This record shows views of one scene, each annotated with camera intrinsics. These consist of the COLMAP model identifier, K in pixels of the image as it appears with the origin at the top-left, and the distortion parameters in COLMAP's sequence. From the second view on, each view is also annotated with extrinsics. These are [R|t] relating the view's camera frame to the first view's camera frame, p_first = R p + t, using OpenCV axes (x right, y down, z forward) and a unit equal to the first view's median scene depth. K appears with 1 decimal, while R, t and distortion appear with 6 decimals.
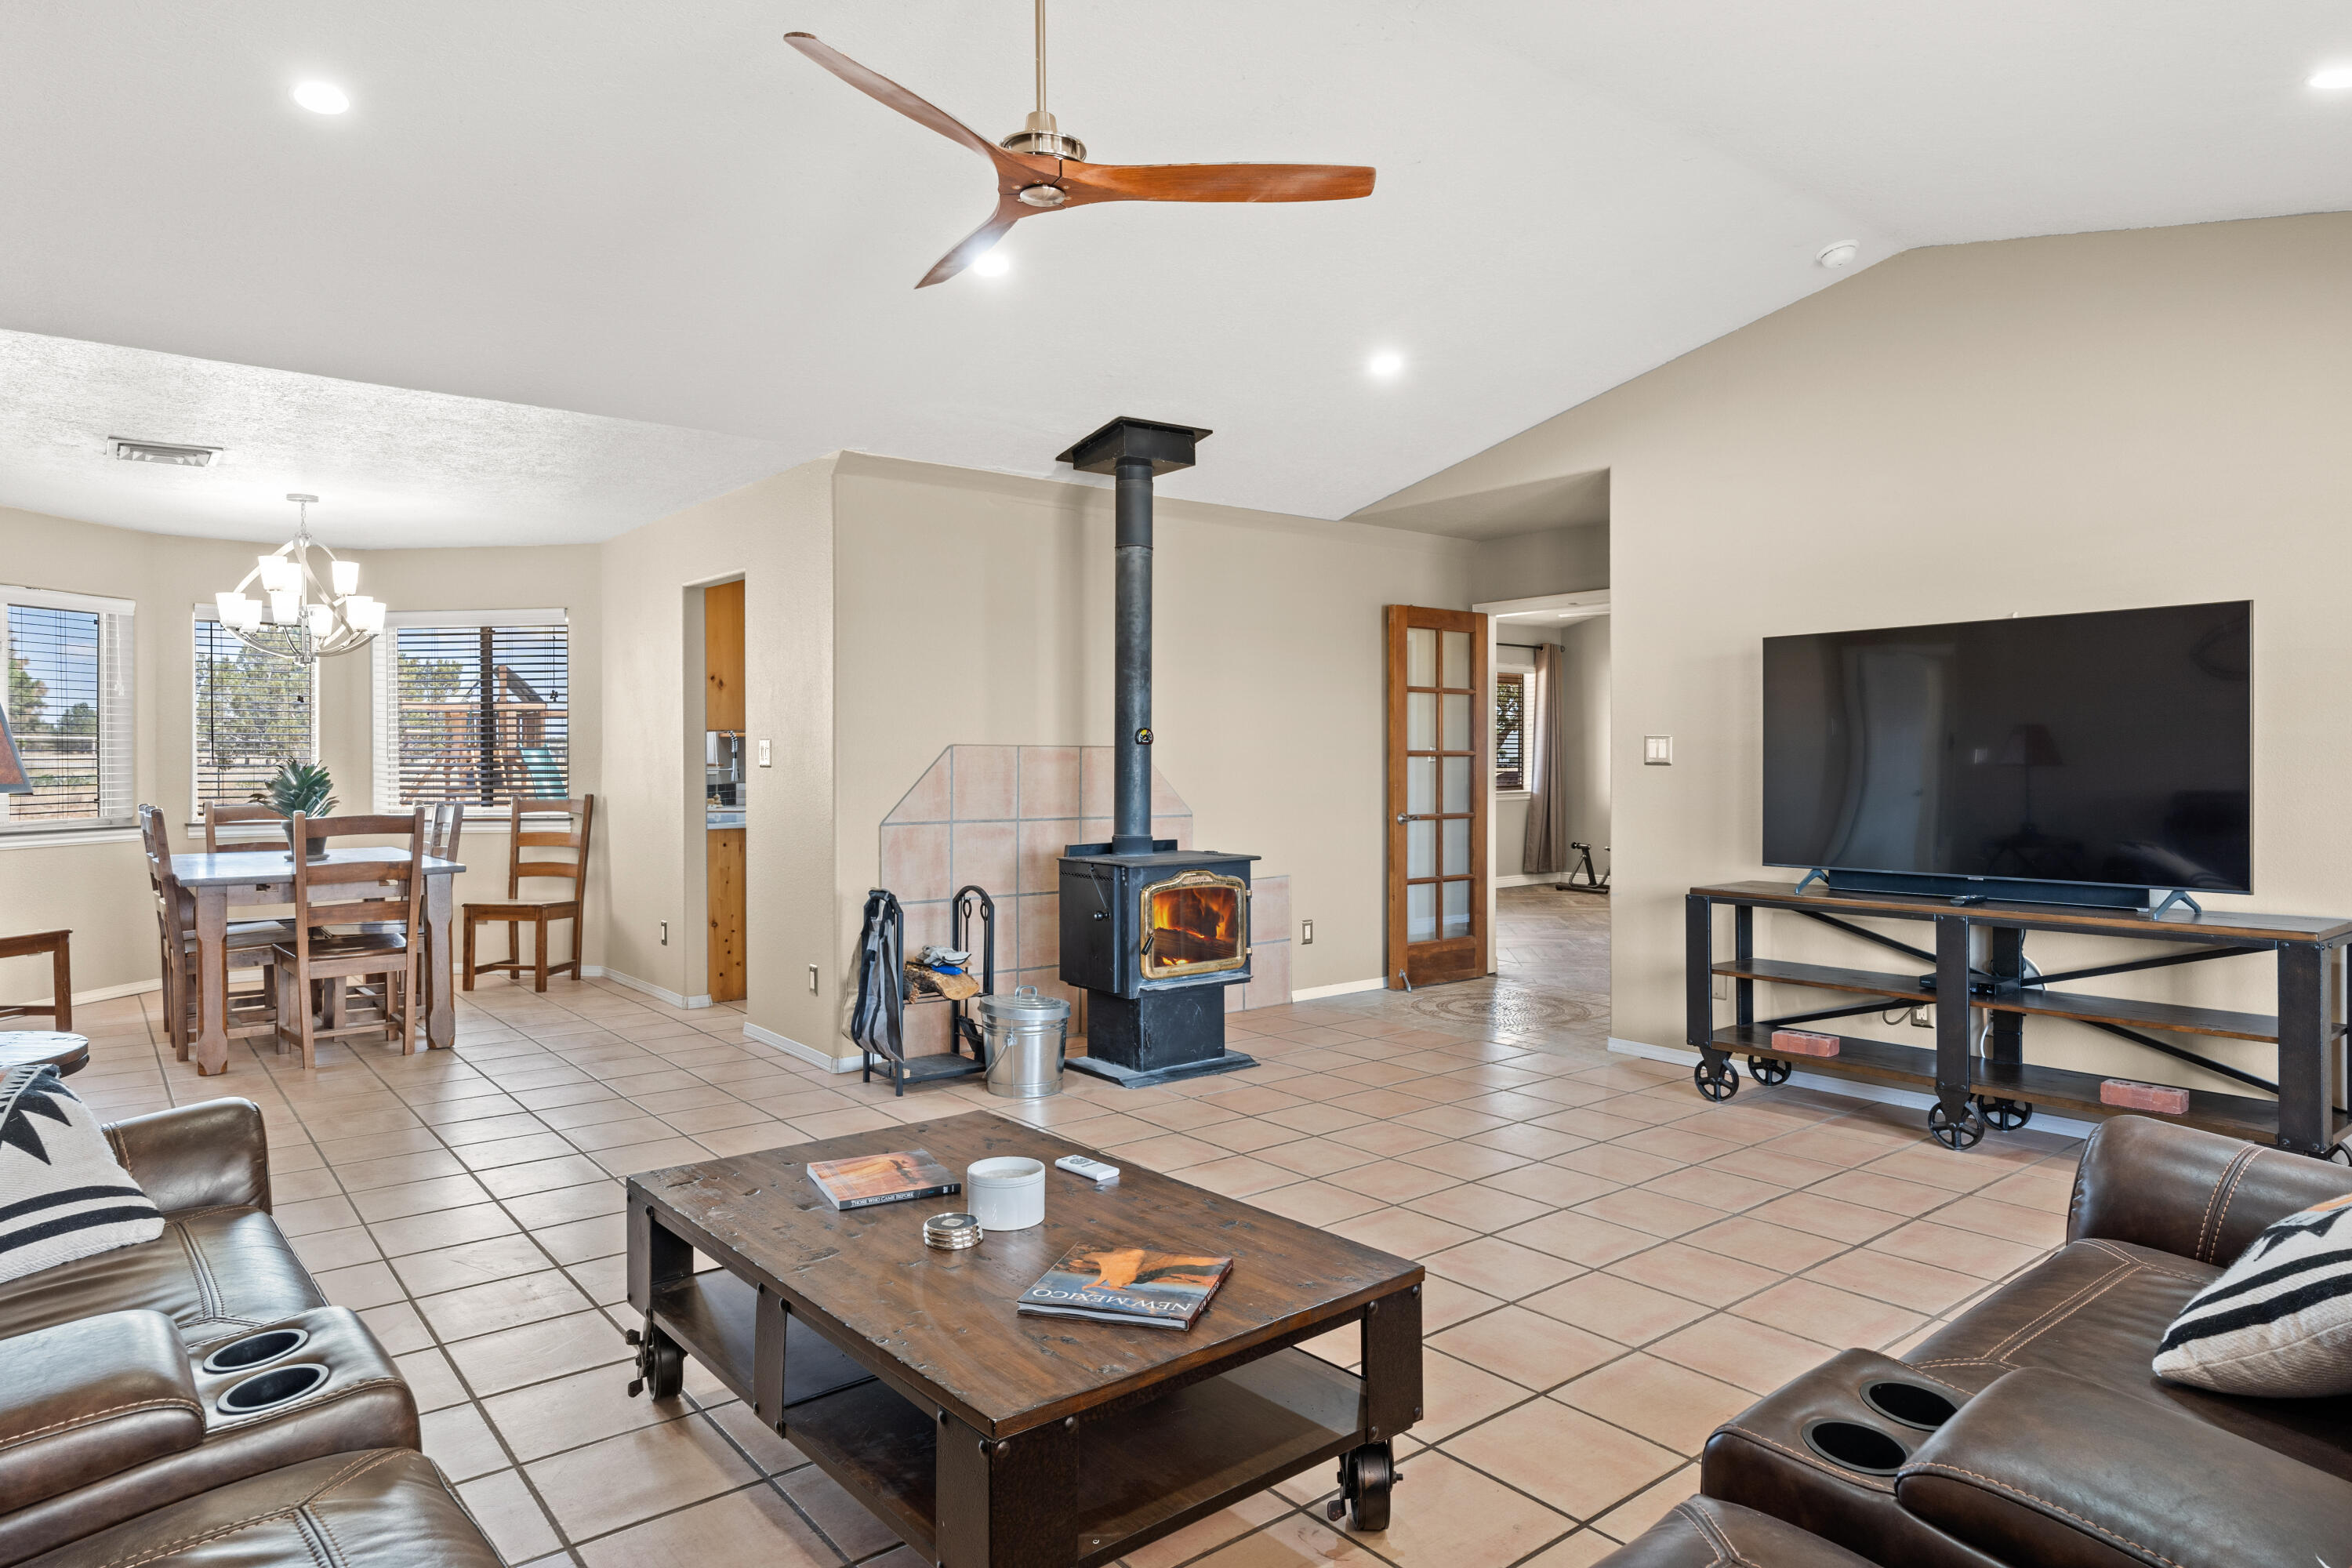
lens RADIAL K [[1407.6, 0, 1185.0], [0, 1407.6, 776.1], [0, 0, 1]] dist [0.004912, 0.000281]
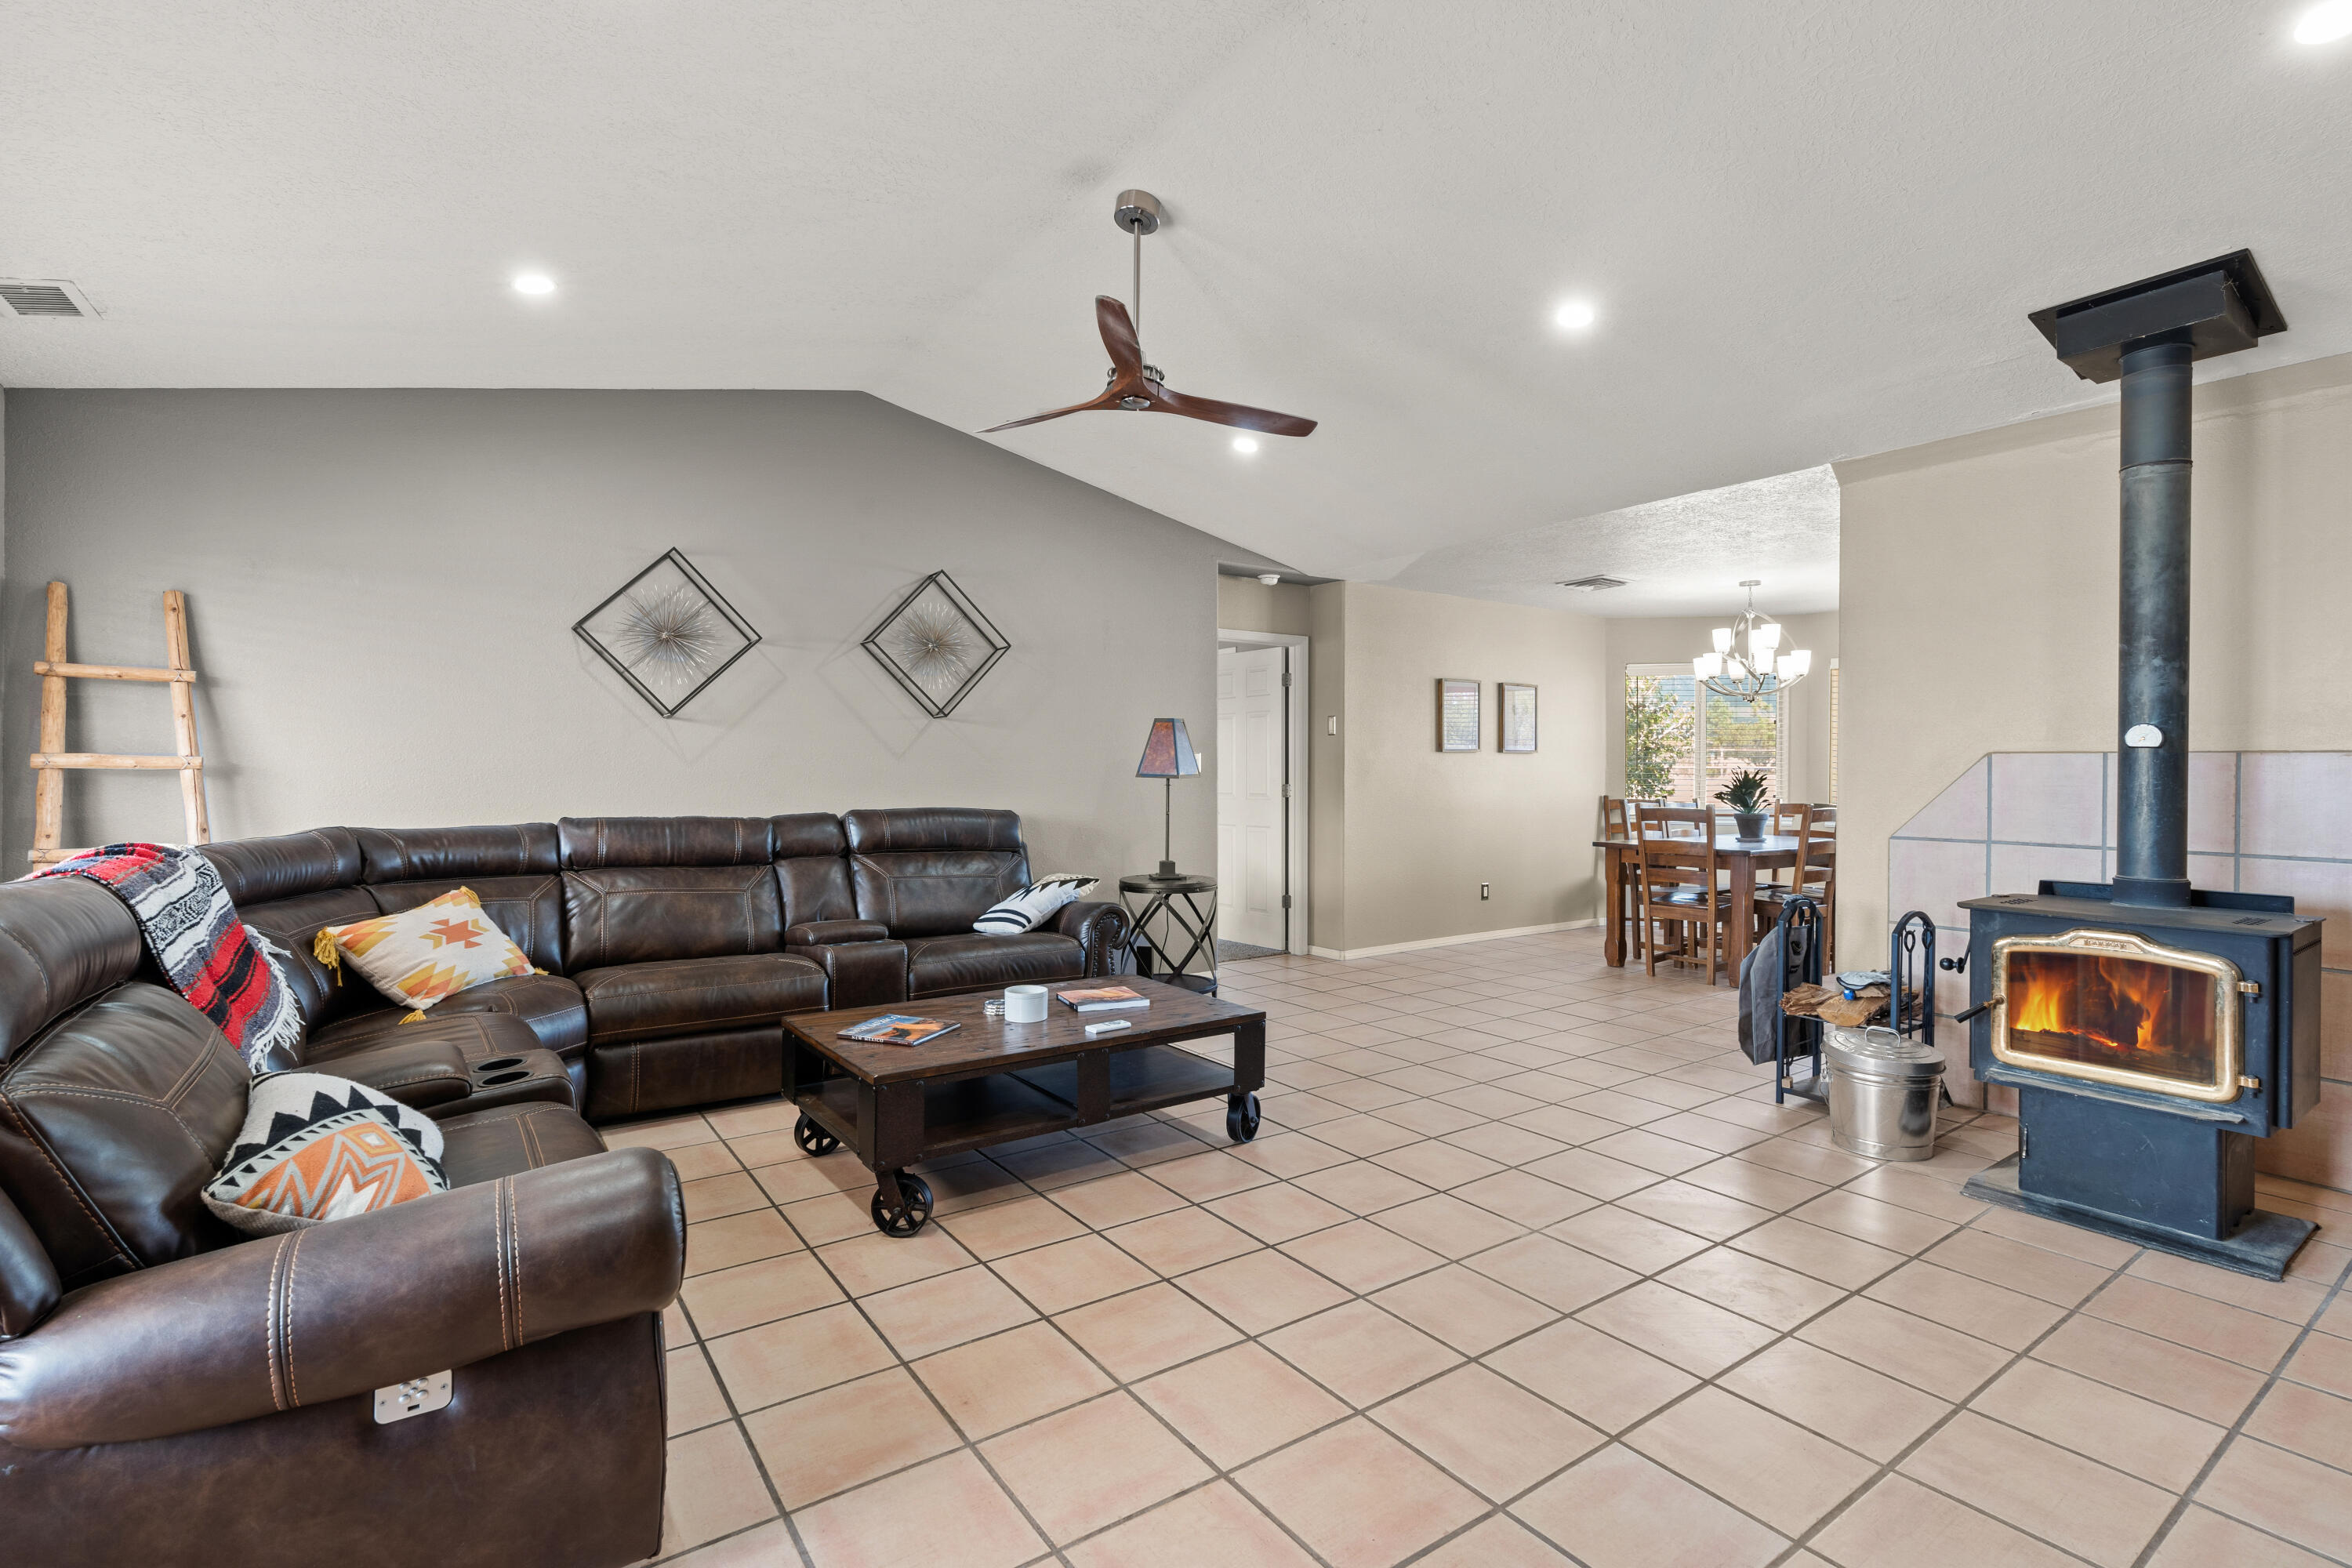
lens RADIAL K [[1070.7, 0, 1184.7], [0, 1070.7, 782.1], [0, 0, 1]] dist [0.000446, 0.000103]
pose [[-0.066792, 0.014900, -0.997656, 0.560949], [-0.008488, 0.999844, 0.015501, -0.010795], [0.997731, 0.009504, -0.066655, 0.583253]]
